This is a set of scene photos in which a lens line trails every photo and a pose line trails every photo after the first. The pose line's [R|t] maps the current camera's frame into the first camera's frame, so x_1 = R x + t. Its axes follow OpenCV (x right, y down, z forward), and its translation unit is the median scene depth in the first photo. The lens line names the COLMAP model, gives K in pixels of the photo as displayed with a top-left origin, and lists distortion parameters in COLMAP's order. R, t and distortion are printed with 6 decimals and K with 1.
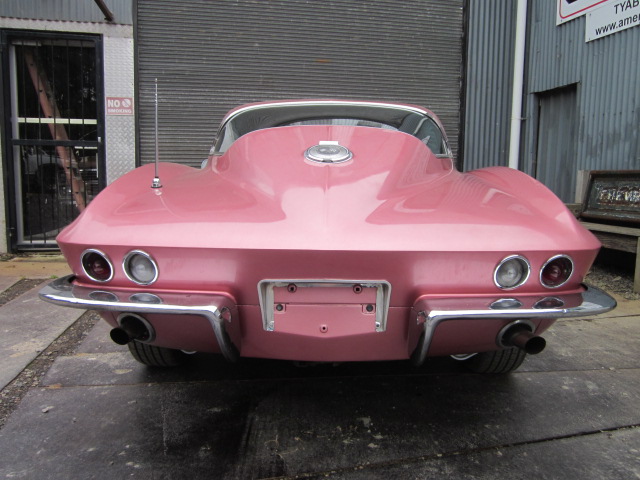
lens RADIAL K [[531.6, 0, 319.9], [0, 531.6, 233.5], [0, 0, 1]] dist [-0.046314, 0.019103]
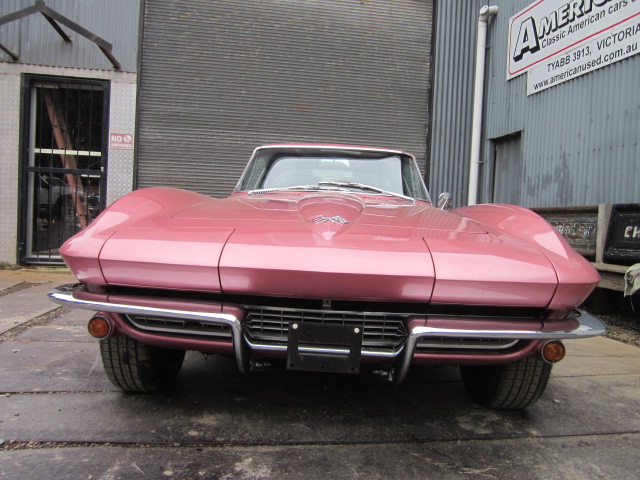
lens RADIAL K [[531.6, 0, 318.2], [0, 531.6, 231.2], [0, 0, 1]] dist [-0.046314, 0.019103]
pose [[0.998666, 0.032750, -0.039920, 0.103717], [-0.035980, 0.995892, -0.083095, 0.035475], [0.037035, 0.084420, 0.995742, -0.119243]]
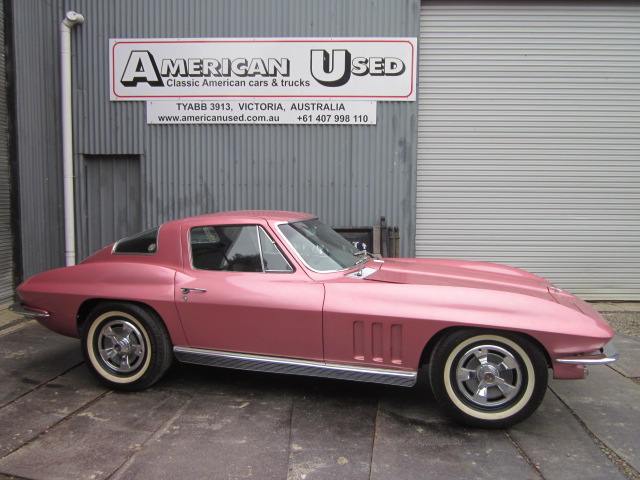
lens RADIAL K [[531.6, 0, 323.4], [0, 531.6, 242.9], [0, 0, 1]] dist [-0.046314, 0.019103]
pose [[0.249665, -0.098107, 0.963350, -0.589375], [0.099129, 0.992217, 0.075356, -0.128006], [-0.963245, 0.076682, 0.257447, 0.275125]]
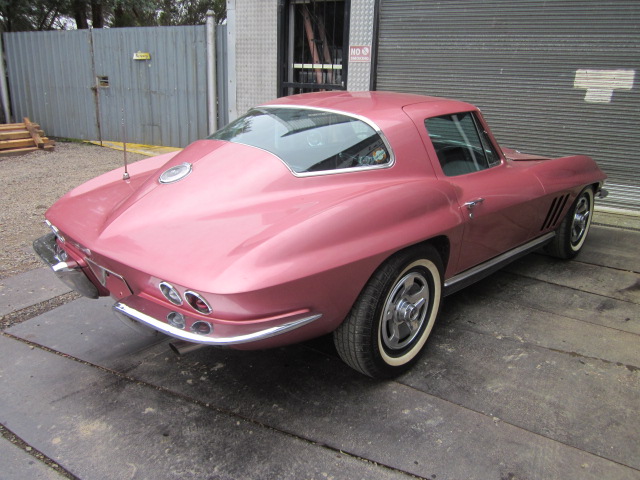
lens RADIAL K [[531.6, 0, 322.6], [0, 531.6, 228.7], [0, 0, 1]] dist [-0.046314, 0.019103]
pose [[0.756431, 0.194852, -0.624375, 0.345209], [-0.089598, 0.976465, 0.196183, -0.091950], [0.647907, -0.092456, 0.756087, 0.054576]]
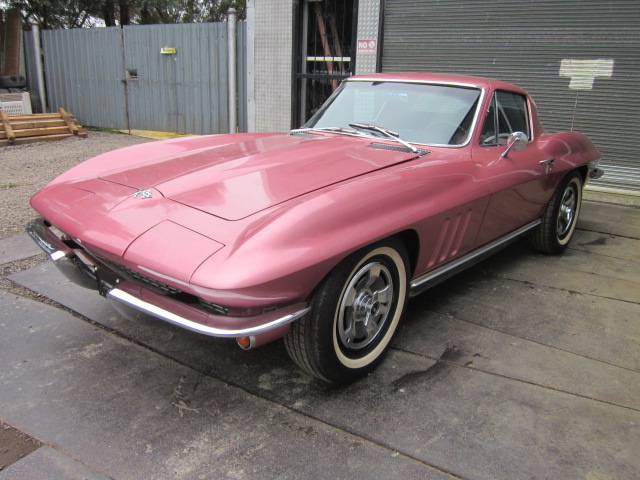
lens RADIAL K [[531.6, 0, 321.5], [0, 531.6, 228.1], [0, 0, 1]] dist [-0.046314, 0.019103]
pose [[0.731871, 0.200717, -0.651212, 0.443969], [-0.095055, 0.976364, 0.194107, -0.057134], [0.674781, -0.080160, 0.733652, -0.021664]]
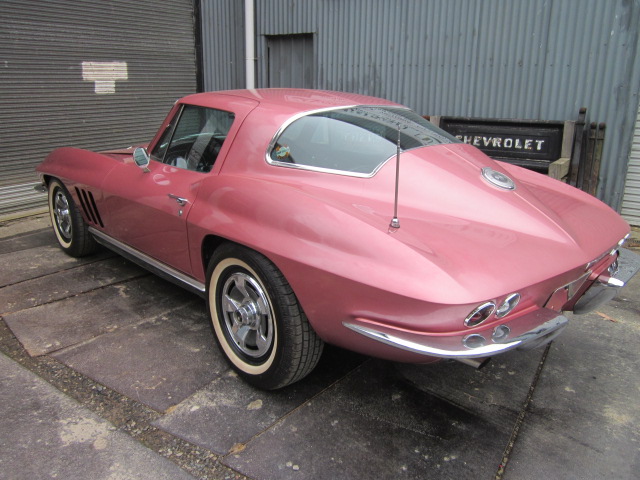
lens RADIAL K [[531.6, 0, 322.2], [0, 531.6, 239.4], [0, 0, 1]] dist [-0.046314, 0.019103]
pose [[0.721025, -0.200536, 0.663256, -0.342624], [0.071914, 0.973693, 0.216219, -0.091735], [-0.689167, -0.108202, 0.716478, 0.102167]]
